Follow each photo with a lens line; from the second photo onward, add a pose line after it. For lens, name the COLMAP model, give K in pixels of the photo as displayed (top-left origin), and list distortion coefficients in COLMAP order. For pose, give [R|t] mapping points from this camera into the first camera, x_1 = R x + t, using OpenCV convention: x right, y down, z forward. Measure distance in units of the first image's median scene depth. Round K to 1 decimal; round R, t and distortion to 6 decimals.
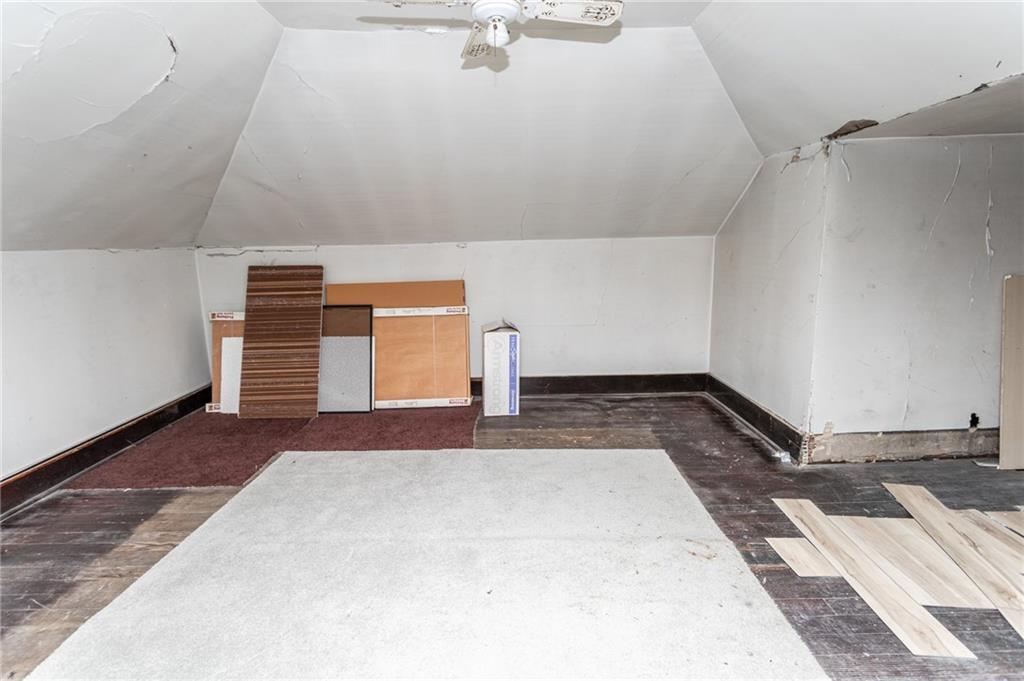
lens RADIAL K [[510.8, 0, 508.0], [0, 510.8, 338.5], [0, 0, 1]] dist [0.001056, 0.000456]
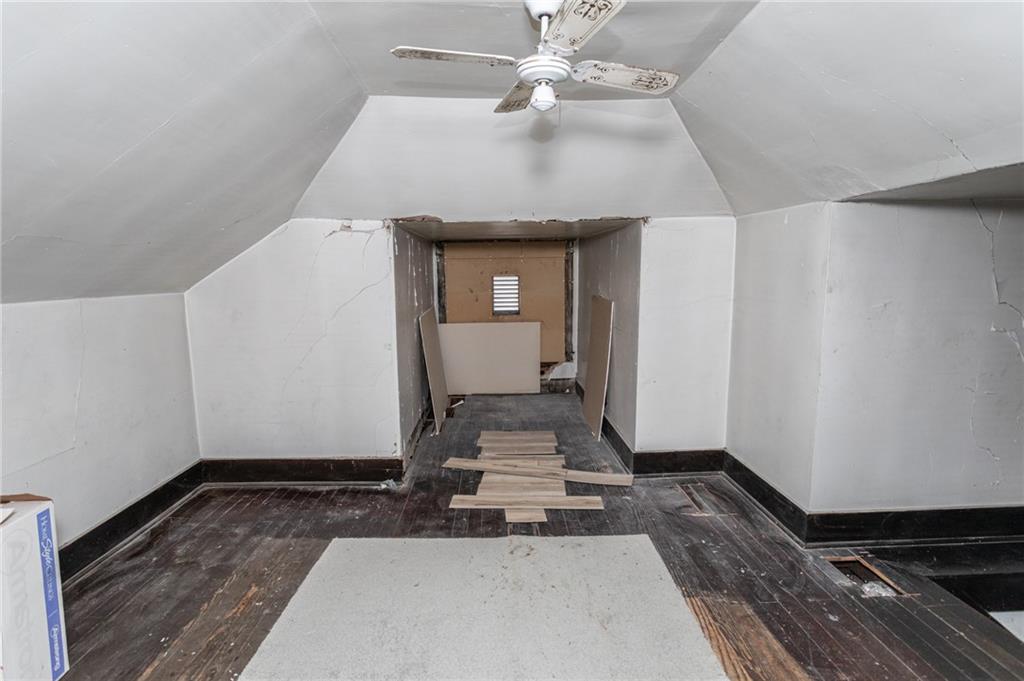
lens RADIAL K [[510.8, 0, 508.0], [0, 510.8, 338.5], [0, 0, 1]] dist [0.001056, 0.000456]
pose [[-0.072681, -0.104075, 0.991910, -0.716106], [0.176650, 0.977473, 0.115504, -0.215766], [-0.981587, 0.183616, -0.052659, 0.894633]]
